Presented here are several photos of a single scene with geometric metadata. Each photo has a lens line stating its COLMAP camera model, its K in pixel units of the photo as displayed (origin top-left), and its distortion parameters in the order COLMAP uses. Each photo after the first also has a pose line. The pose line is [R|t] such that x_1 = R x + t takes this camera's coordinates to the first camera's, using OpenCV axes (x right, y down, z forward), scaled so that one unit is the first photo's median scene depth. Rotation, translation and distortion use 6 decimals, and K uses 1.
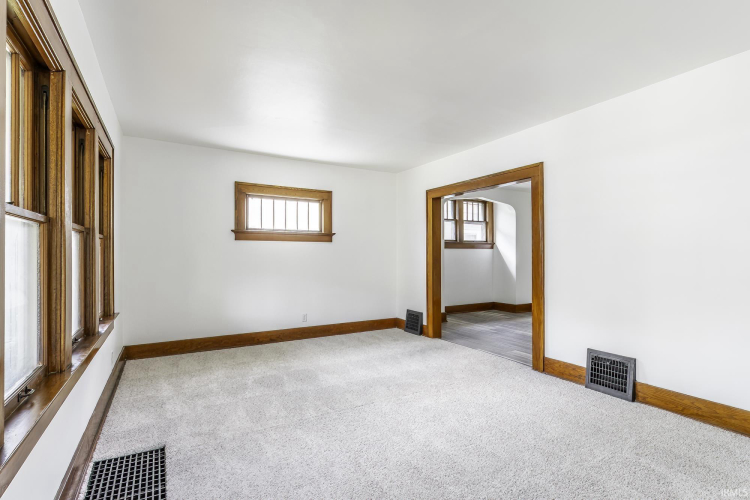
lens RADIAL K [[364.4, 0, 372.8], [0, 364.4, 252.2], [0, 0, 1]] dist [-0.002177, 0.000815]
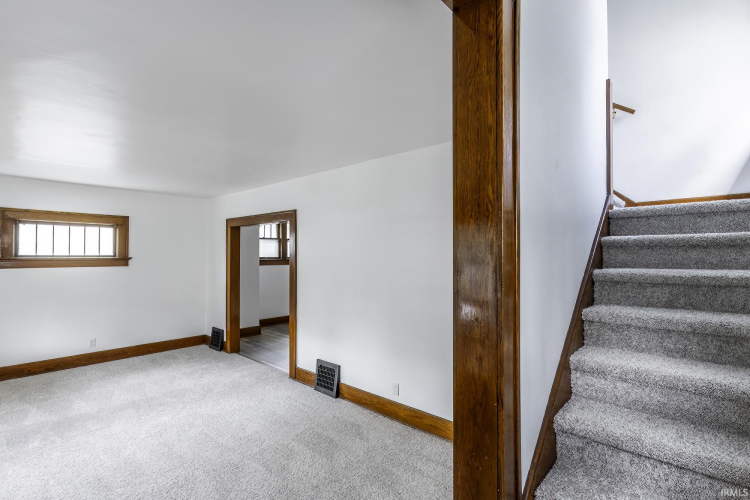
lens RADIAL K [[364.4, 0, 377.2], [0, 364.4, 243.2], [0, 0, 1]] dist [-0.002177, 0.000815]
pose [[0.950274, 0.012352, 0.311170, 0.254411], [-0.005629, 0.999731, -0.022494, -0.079579], [-0.311365, 0.019624, 0.950088, -0.204616]]
